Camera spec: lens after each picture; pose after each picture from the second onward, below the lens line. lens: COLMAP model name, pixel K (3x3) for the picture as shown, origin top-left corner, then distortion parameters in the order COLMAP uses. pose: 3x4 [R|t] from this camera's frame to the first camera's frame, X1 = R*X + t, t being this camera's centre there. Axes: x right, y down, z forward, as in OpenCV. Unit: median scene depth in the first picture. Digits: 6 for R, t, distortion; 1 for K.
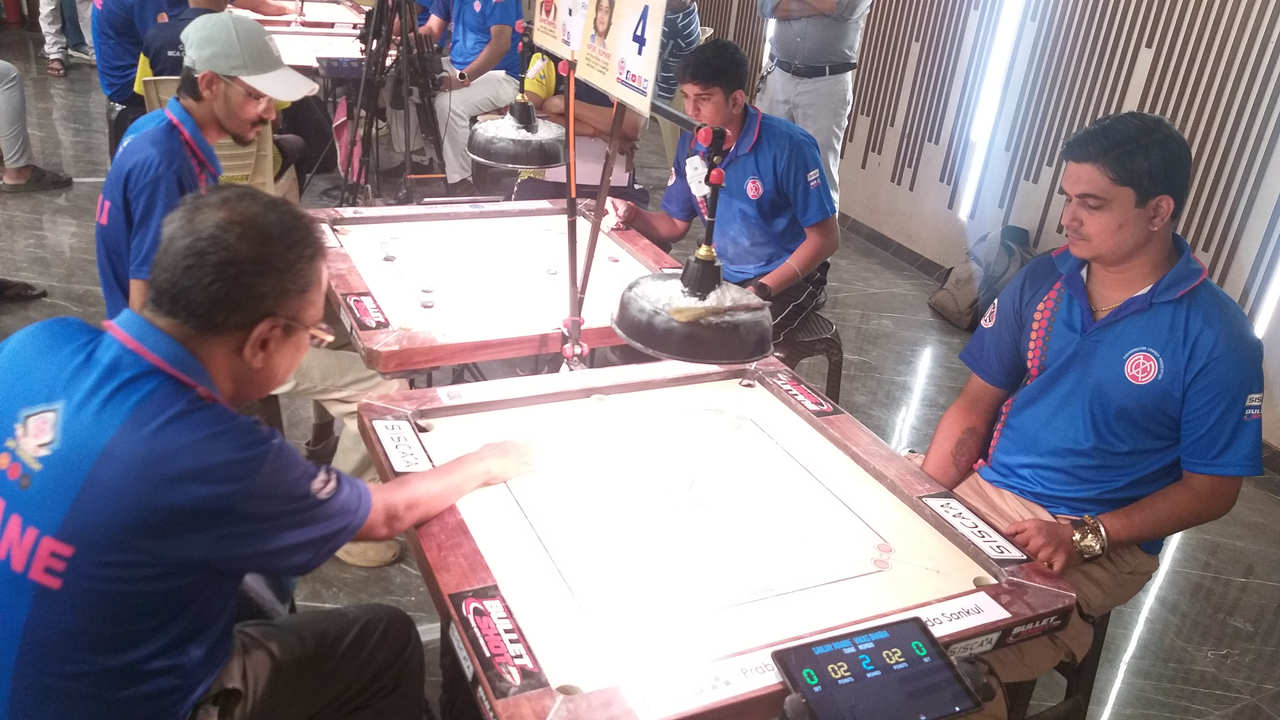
lens RADIAL K [[991.5, 0, 599.2], [0, 991.5, 382.6], [0, 0, 1]] dist [0.027440, -0.008802]
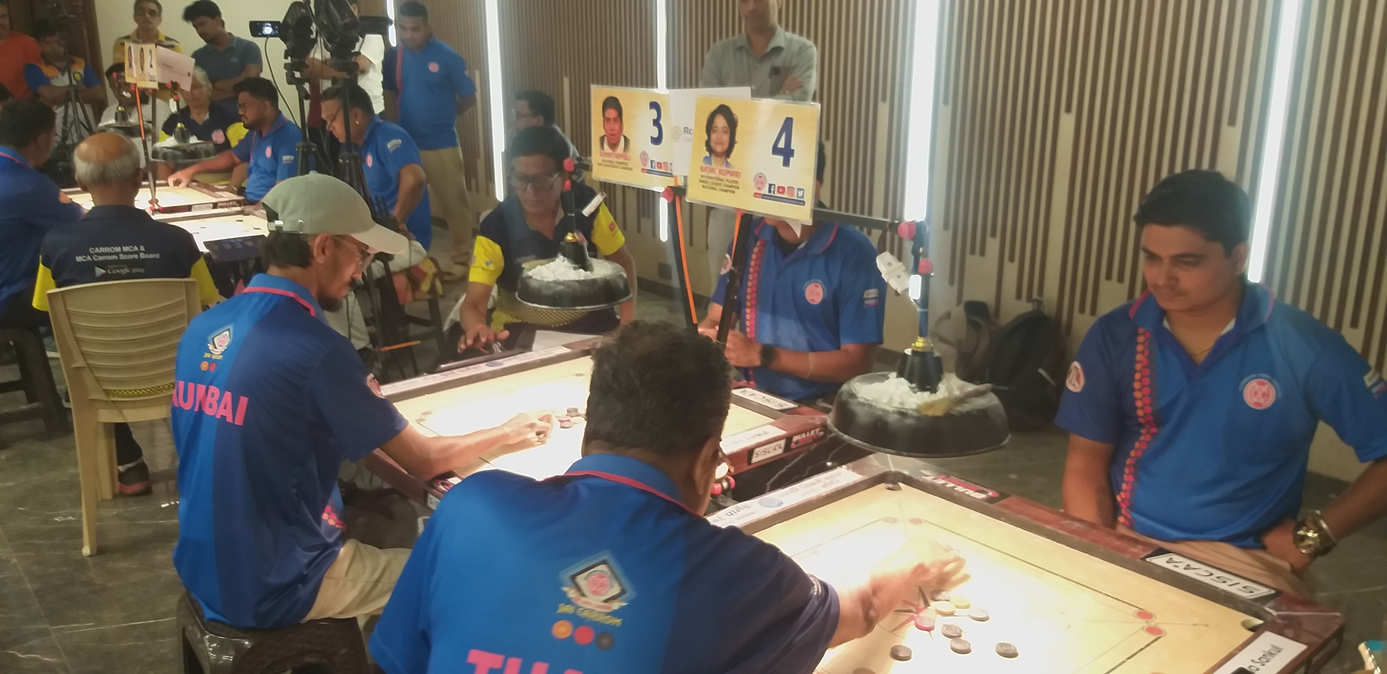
lens RADIAL K [[1106.6, 0, 683.4], [0, 1106.6, 330.8], [0, 0, 1]] dist [0.038011, -0.106588]
pose [[0.962775, -0.166019, 0.213312, -0.254481], [0.203086, 0.965070, -0.165515, -0.008957], [-0.178383, 0.202675, 0.962862, -0.004699]]
